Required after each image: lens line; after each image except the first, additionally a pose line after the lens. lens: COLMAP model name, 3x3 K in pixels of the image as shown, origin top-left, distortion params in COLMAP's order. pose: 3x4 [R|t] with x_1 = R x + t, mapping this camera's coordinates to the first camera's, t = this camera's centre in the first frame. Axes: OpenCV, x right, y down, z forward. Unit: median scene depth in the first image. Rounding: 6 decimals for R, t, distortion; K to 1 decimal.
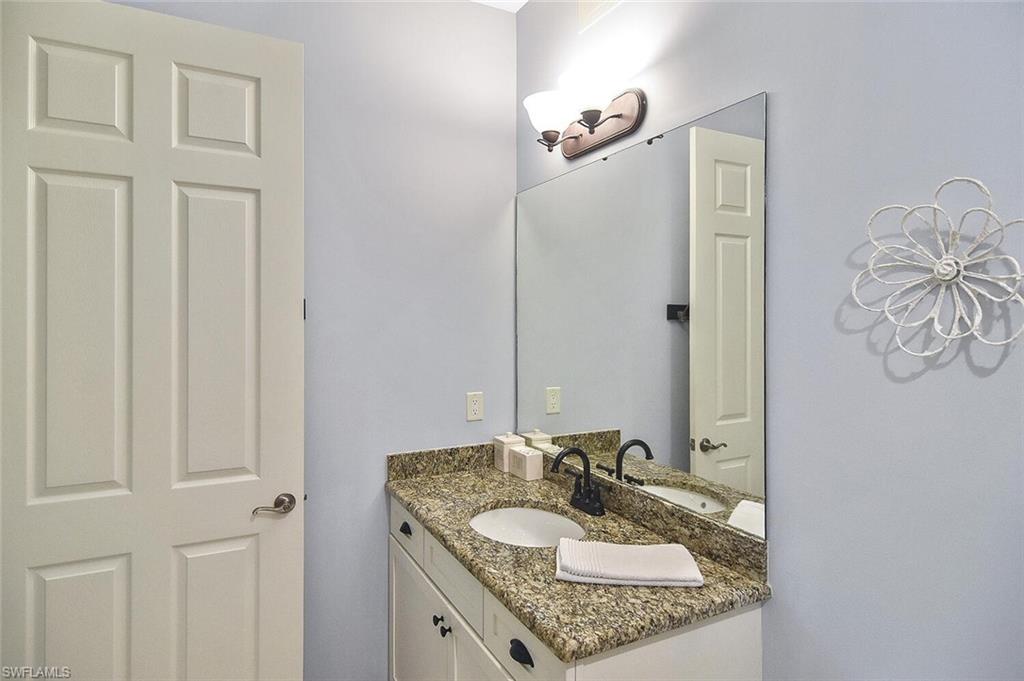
lens RADIAL K [[567.5, 0, 516.4], [0, 567.5, 325.1], [0, 0, 1]] dist [0.000368, -0.000315]
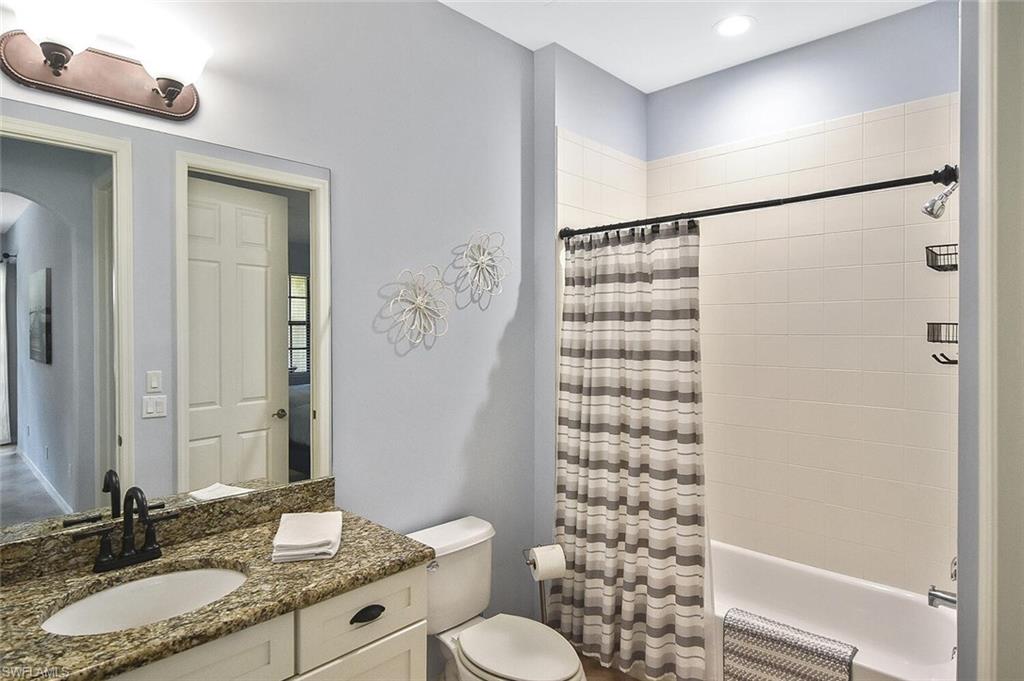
lens RADIAL K [[567.5, 0, 516.4], [0, 567.5, 325.1], [0, 0, 1]] dist [0.000368, -0.000315]
pose [[-0.313459, 0.001612, 0.949600, -1.043226], [0.009897, 0.999950, 0.001570, -0.007833], [-0.949550, 0.009890, -0.313459, 0.945893]]
